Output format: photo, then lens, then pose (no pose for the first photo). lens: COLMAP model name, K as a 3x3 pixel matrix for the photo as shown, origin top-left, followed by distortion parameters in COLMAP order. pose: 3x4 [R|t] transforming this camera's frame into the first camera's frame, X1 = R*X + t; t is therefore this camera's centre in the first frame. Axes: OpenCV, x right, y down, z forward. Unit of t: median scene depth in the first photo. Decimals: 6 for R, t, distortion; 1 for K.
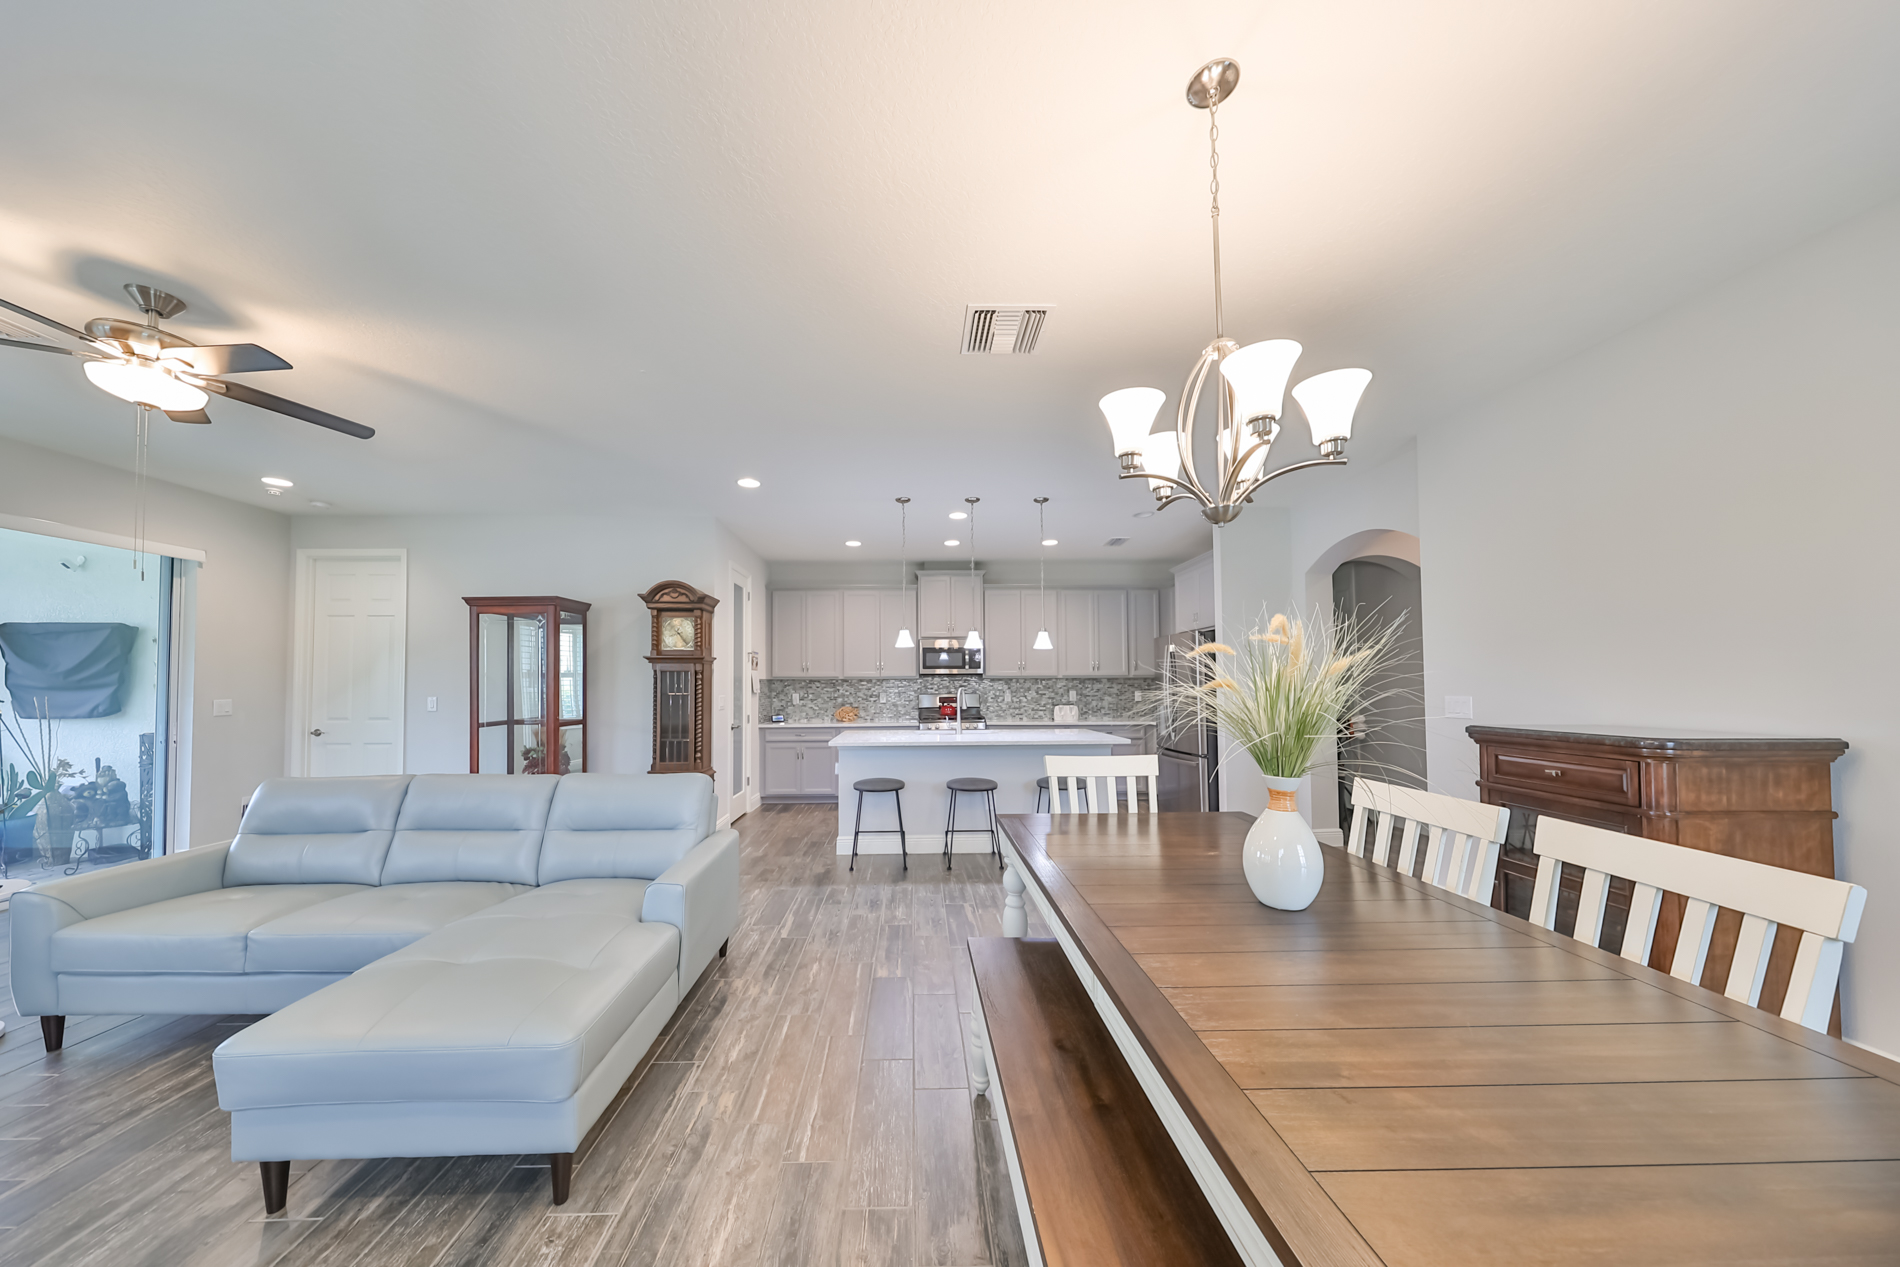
lens RADIAL K [[598.5, 0, 910.1], [0, 598.5, 669.1], [0, 0, 1]] dist [0.001806, 0.000094]
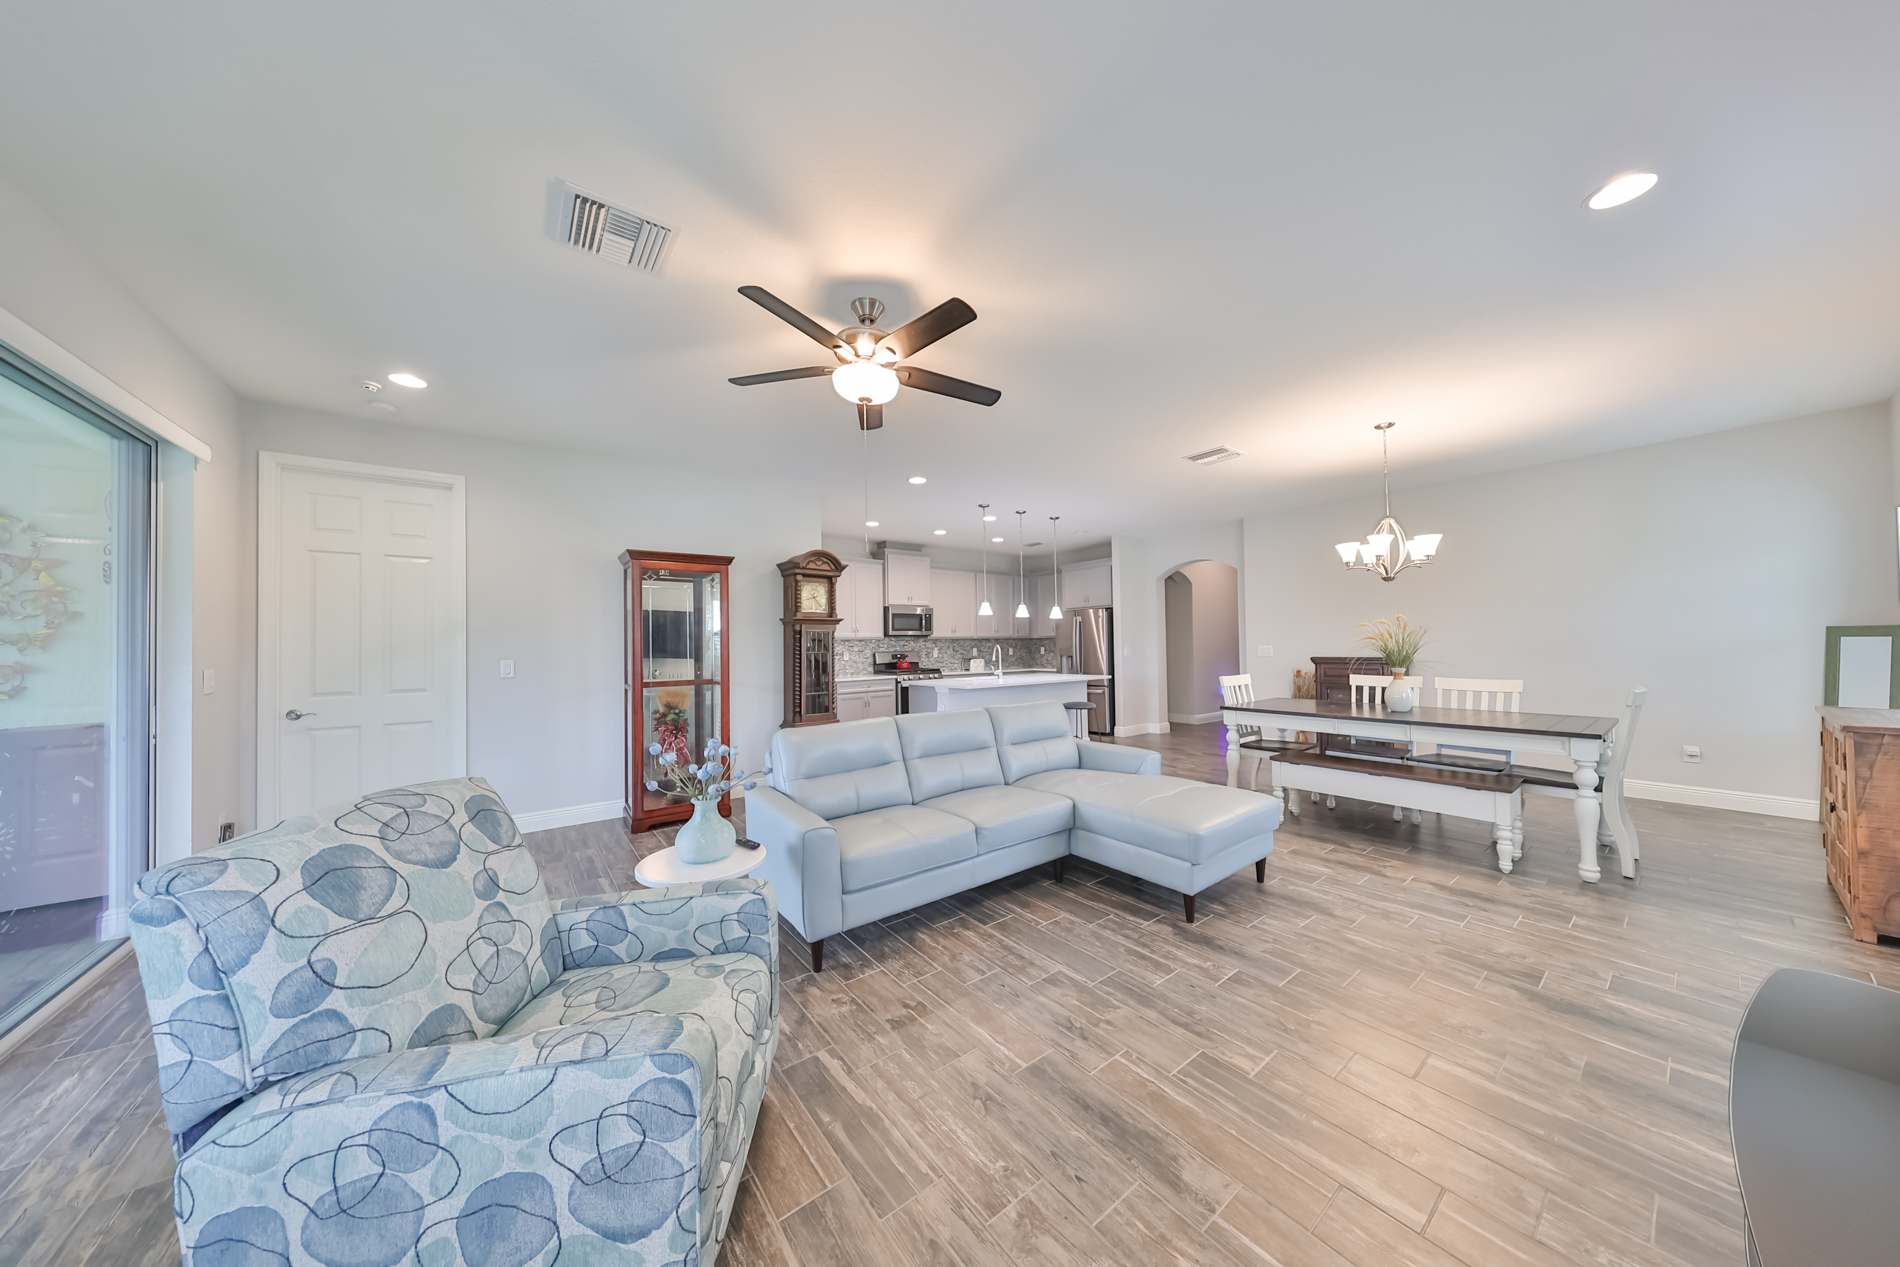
lens RADIAL K [[598.5, 0, 927.6], [0, 598.5, 627.1], [0, 0, 1]] dist [0.001806, 0.000094]
pose [[0.804120, 0.011324, 0.594359, -0.871189], [-0.007501, 0.999932, -0.008903, 0.003367], [-0.594419, 0.002701, 0.804151, -0.010240]]
